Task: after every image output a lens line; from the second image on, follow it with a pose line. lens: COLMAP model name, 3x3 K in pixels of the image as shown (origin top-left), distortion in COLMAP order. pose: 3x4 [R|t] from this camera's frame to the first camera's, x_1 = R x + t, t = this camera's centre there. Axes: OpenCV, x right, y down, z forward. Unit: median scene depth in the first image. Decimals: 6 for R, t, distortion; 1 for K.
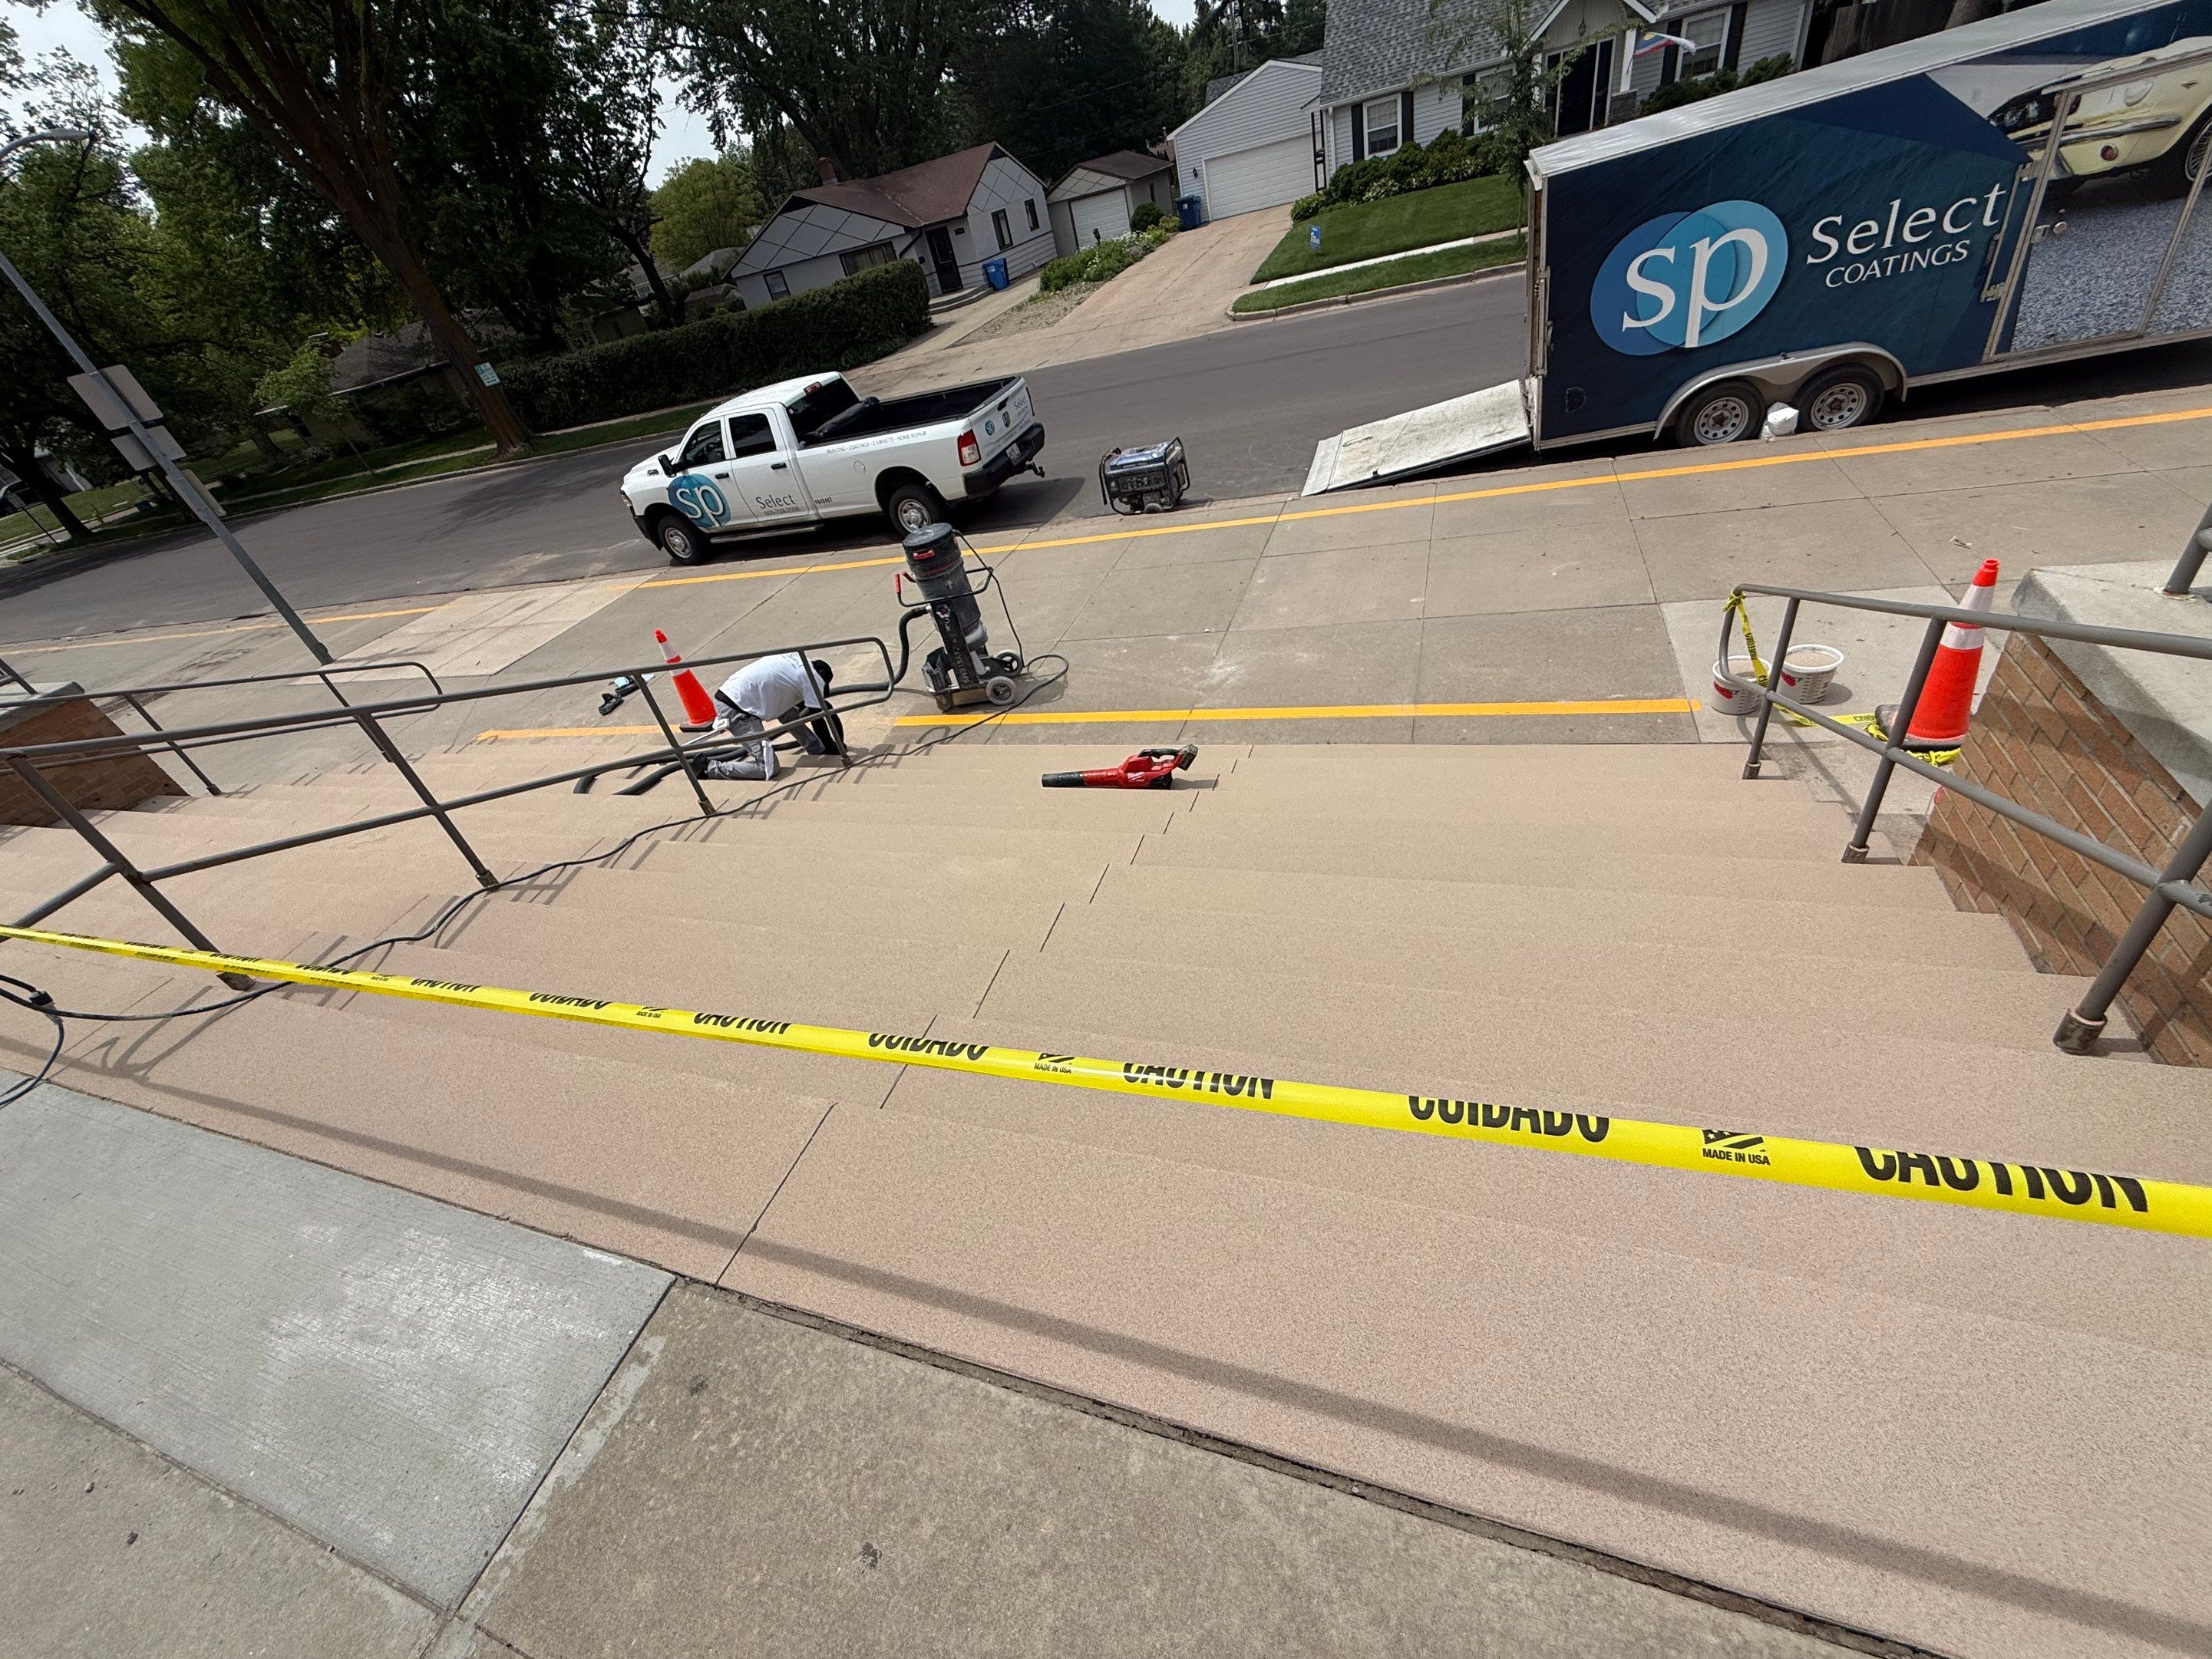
lens RADIAL K [[881.0, 0, 1093.5], [0, 881.0, 828.4], [0, 0, 1]] dist [-0.000485, 0.000103]
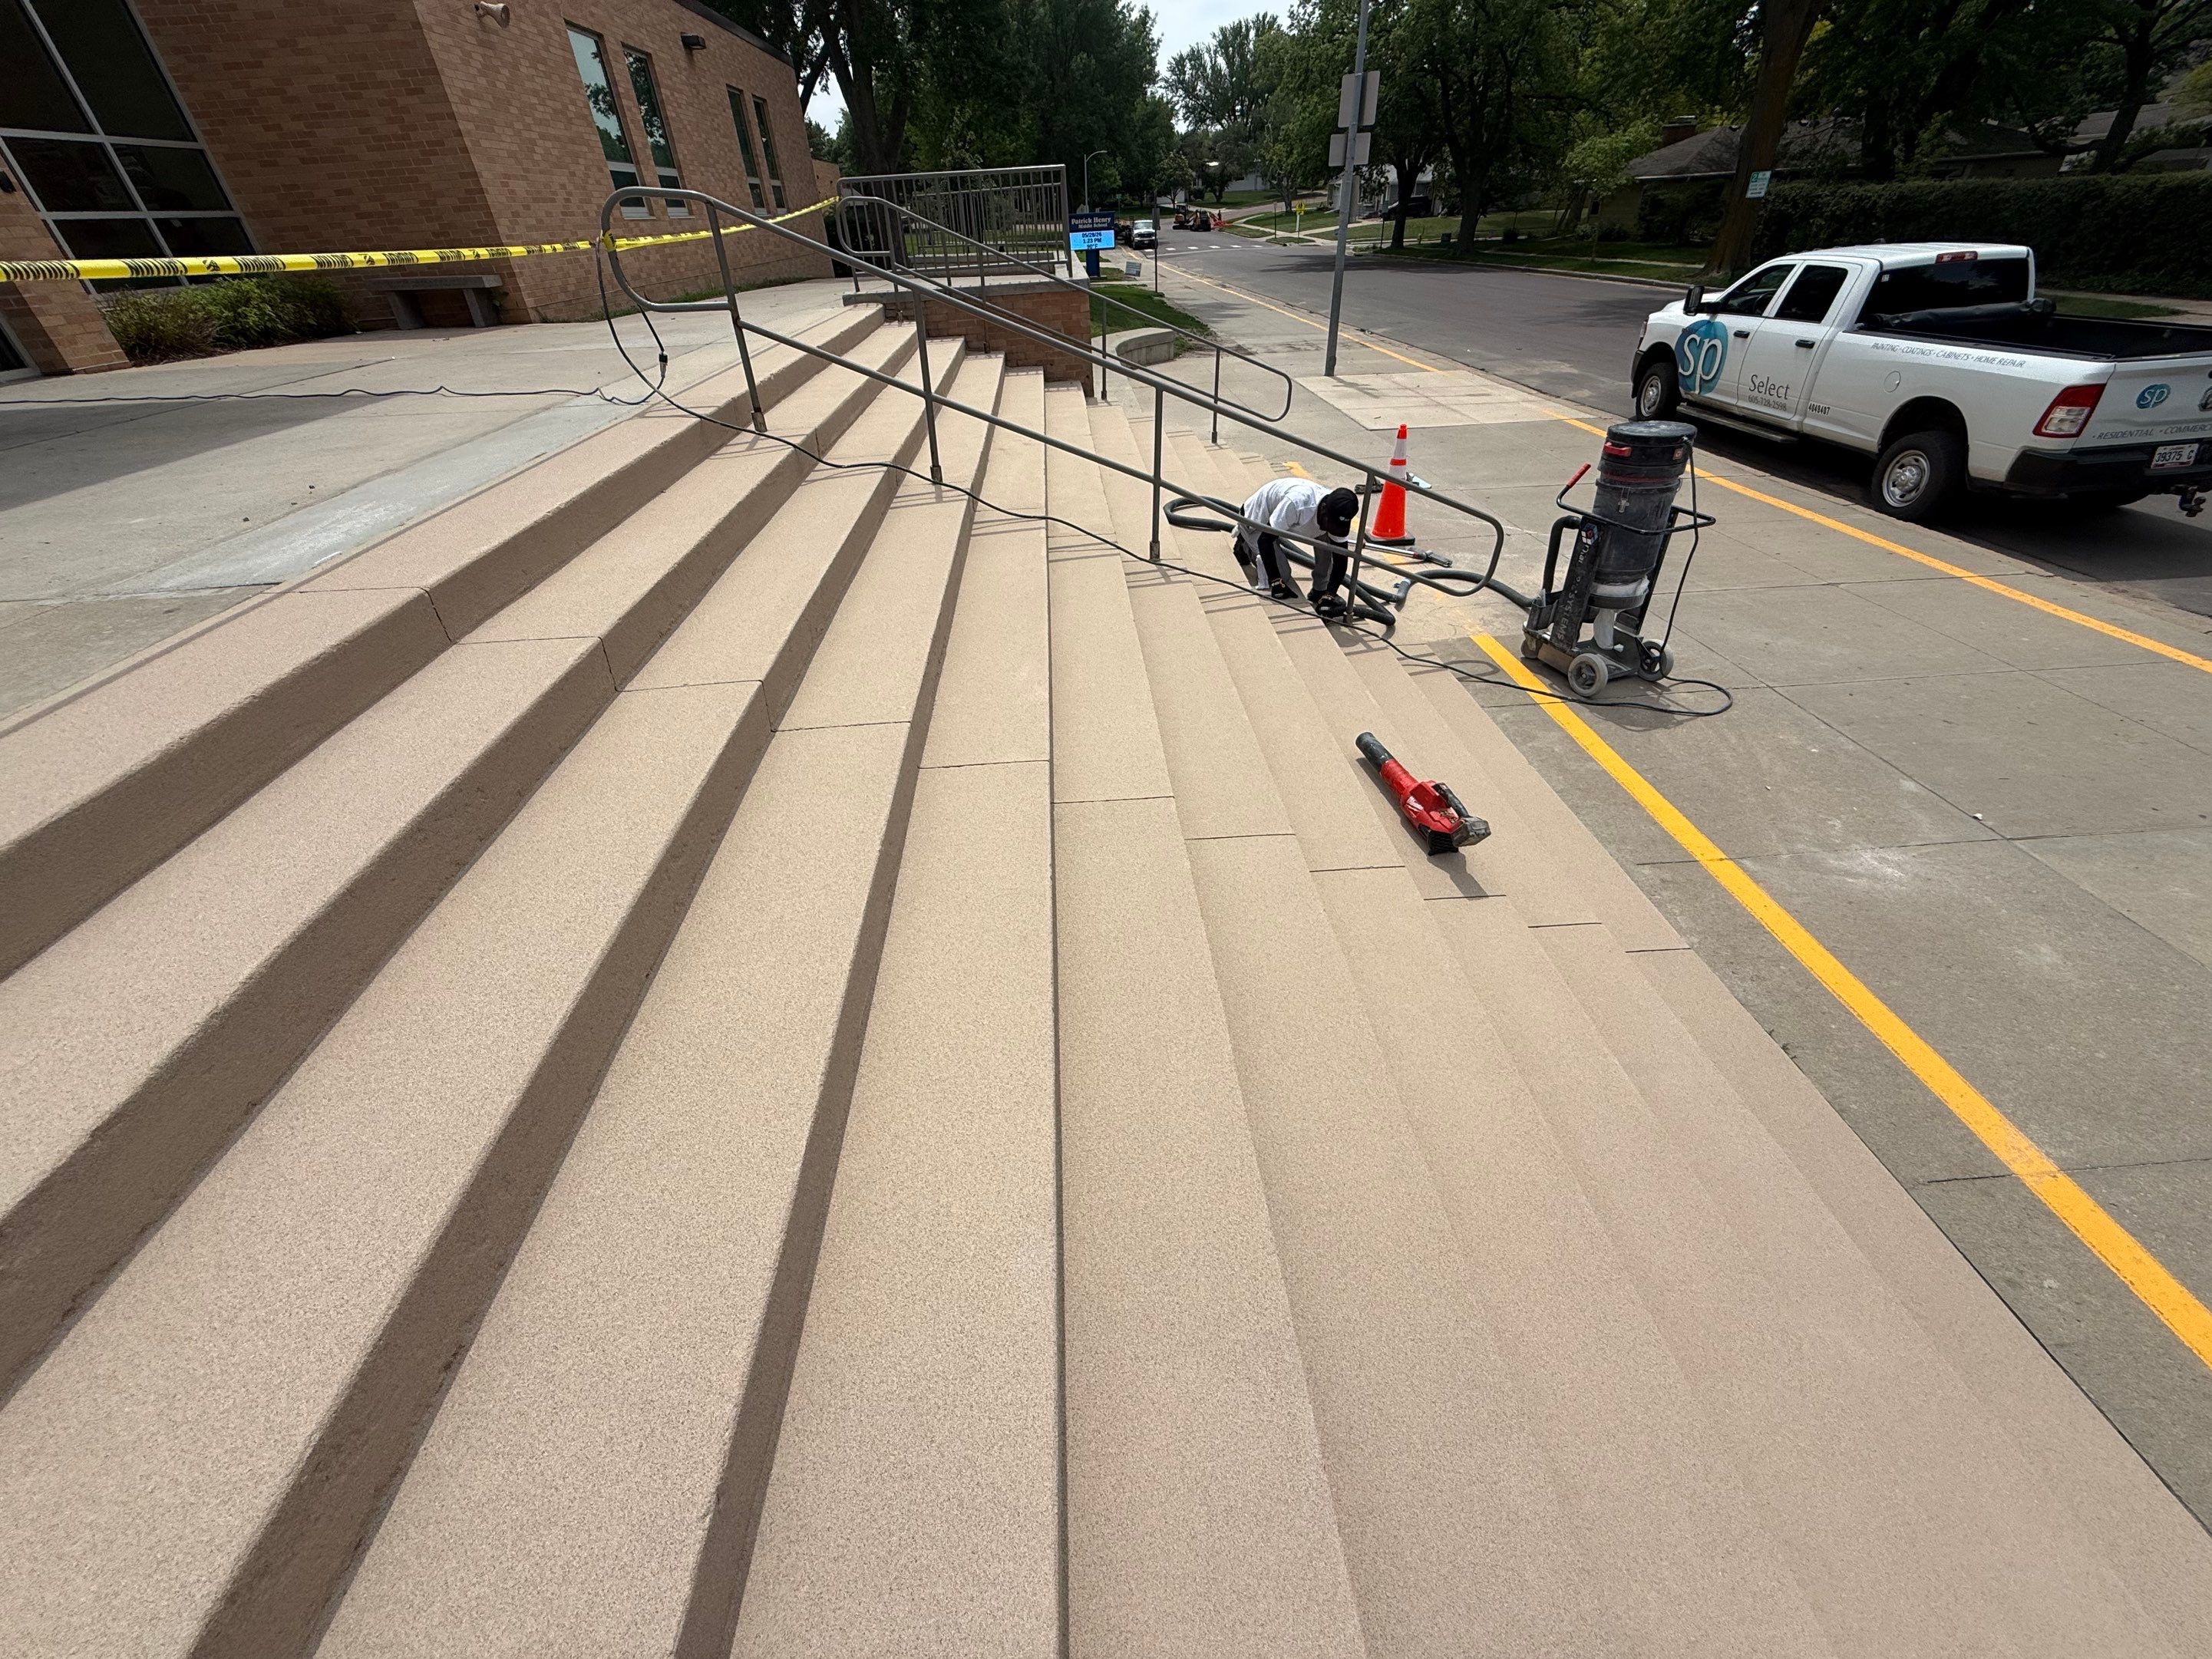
lens RADIAL K [[881.0, 0, 1107.2], [0, 881.0, 827.2], [0, 0, 1]] dist [-0.000485, 0.000103]
pose [[0.383602, 0.680409, -0.624414, 0.184273], [-0.585075, 0.702192, 0.405726, -0.086999], [0.714518, 0.209692, 0.667452, 0.177089]]
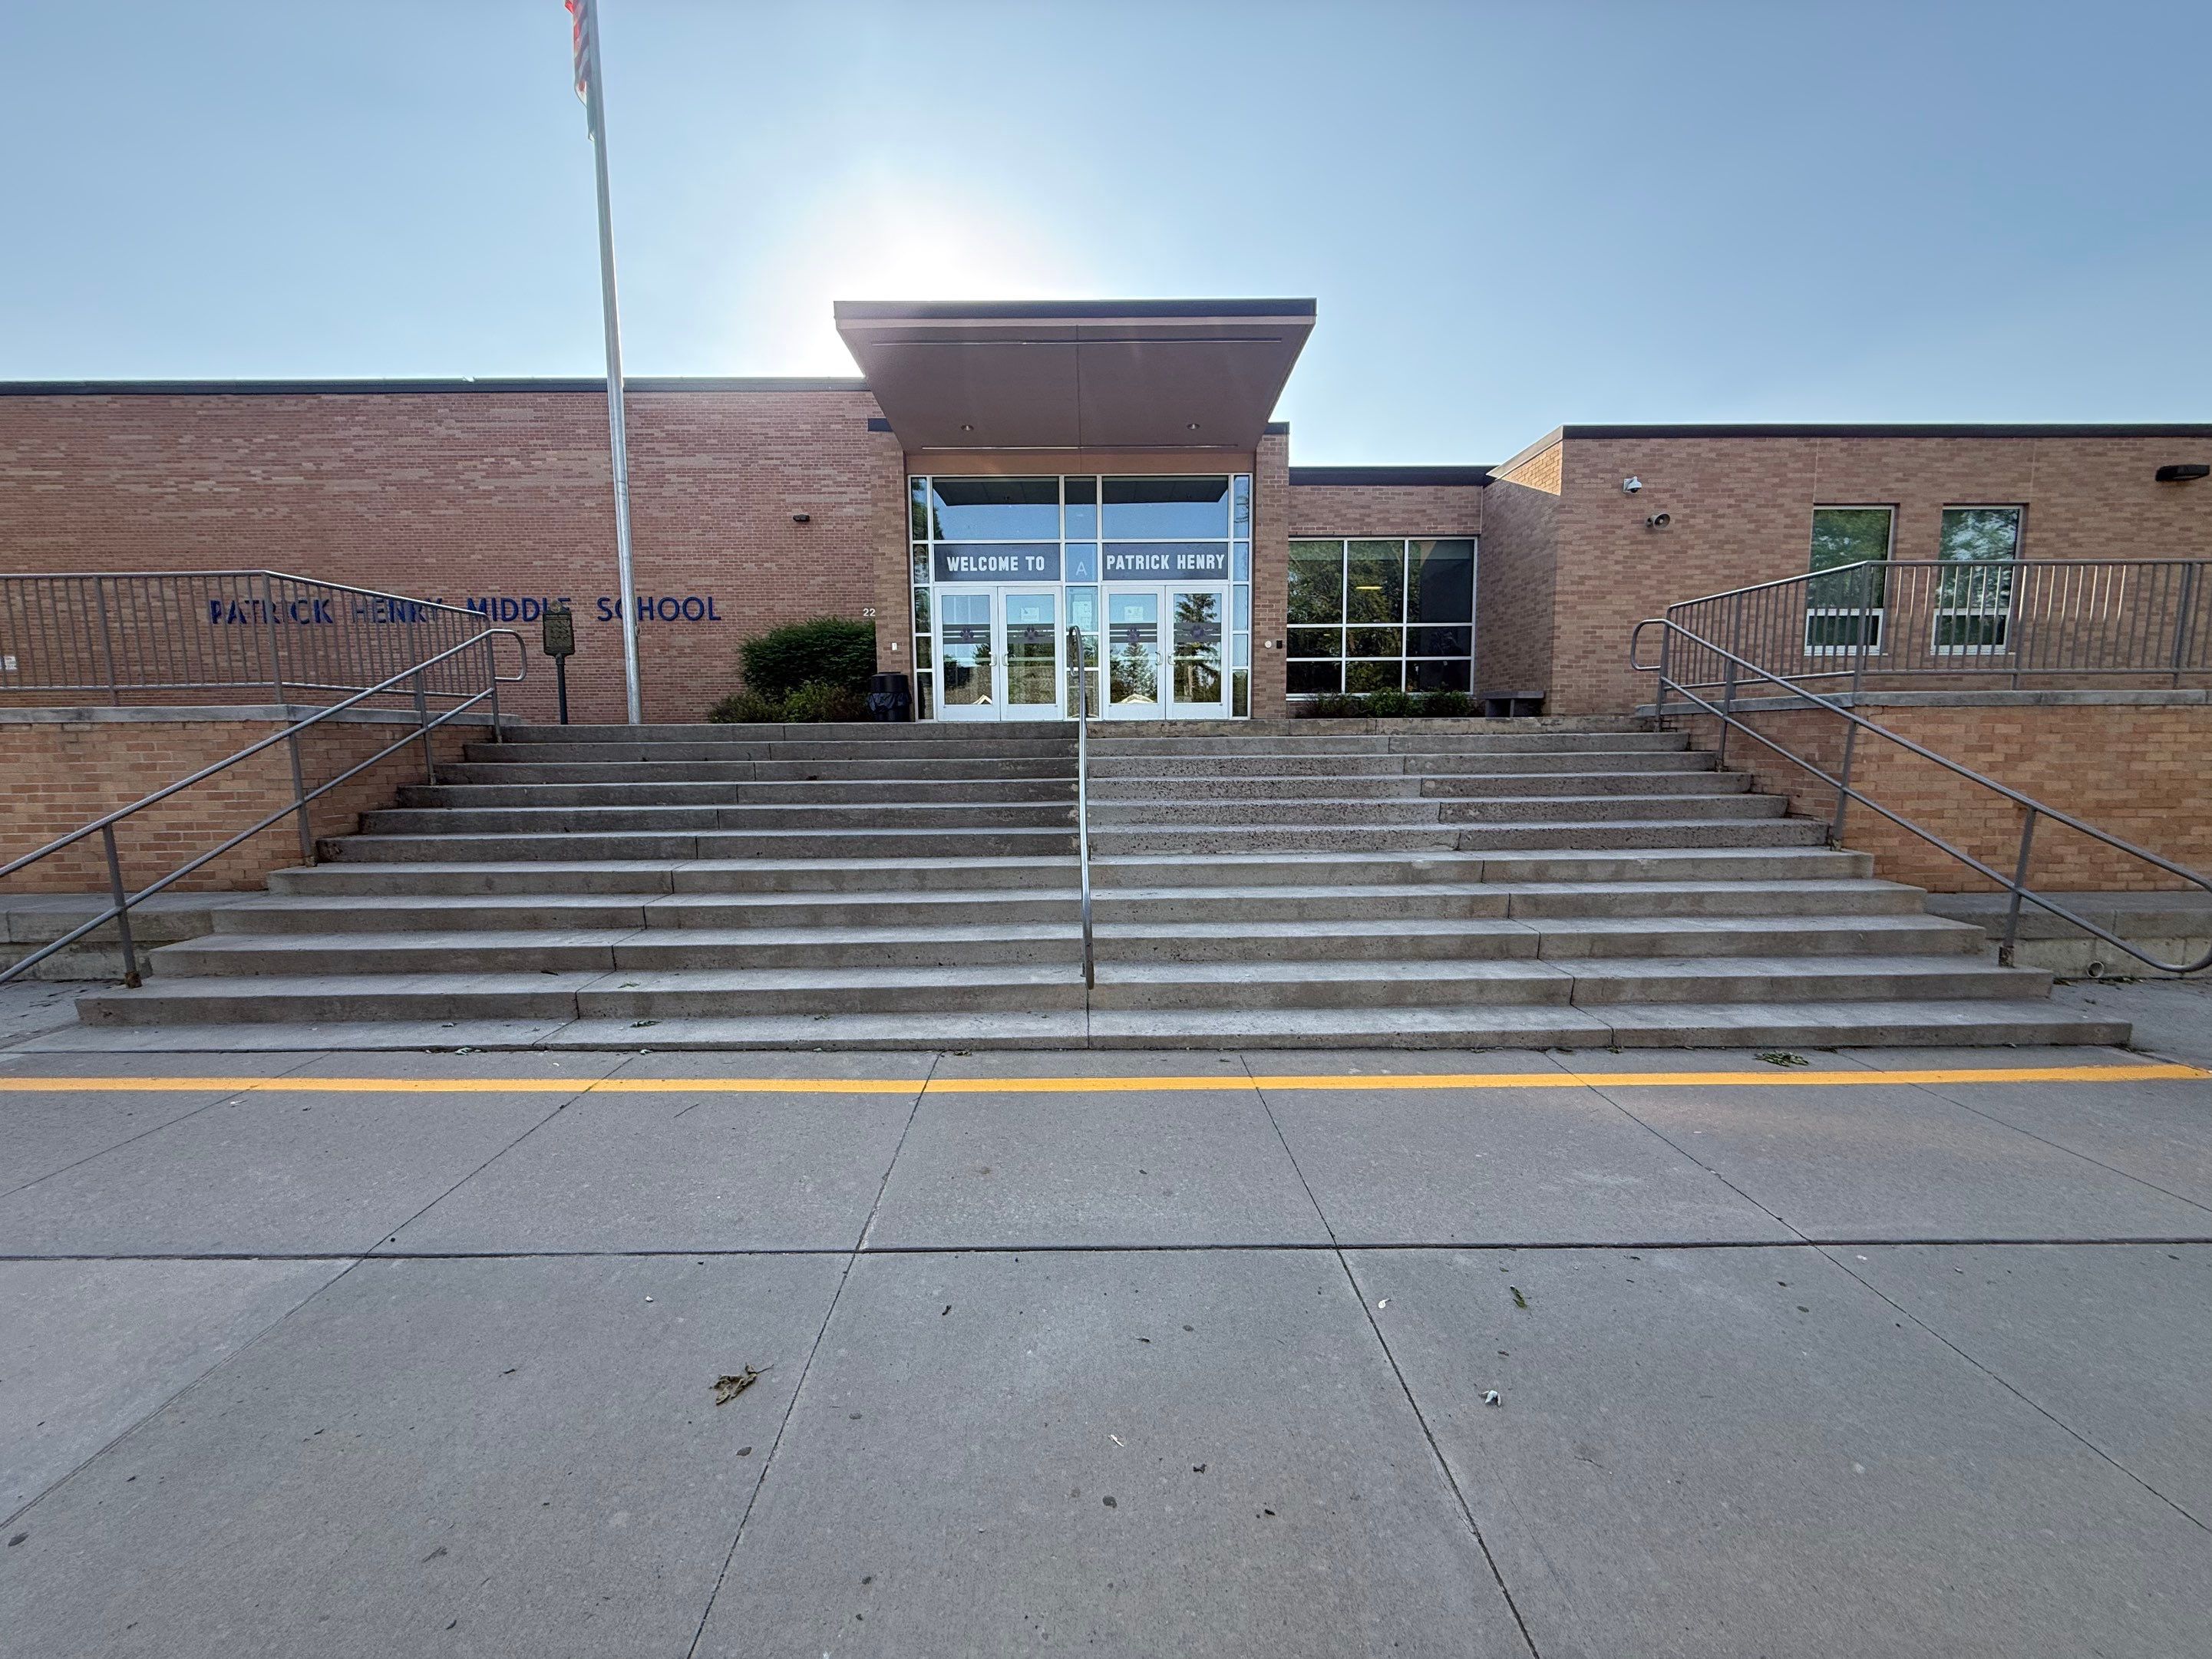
lens RADIAL K [[881.0, 0, 1096.9], [0, 881.0, 827.2], [0, 0, 1]] dist [-0.000485, 0.000103]
pose [[-0.915806, 0.256009, -0.309448, -0.045173], [-0.040225, 0.708158, 0.704907, -0.433336], [0.399601, 0.658006, -0.638238, 0.851130]]
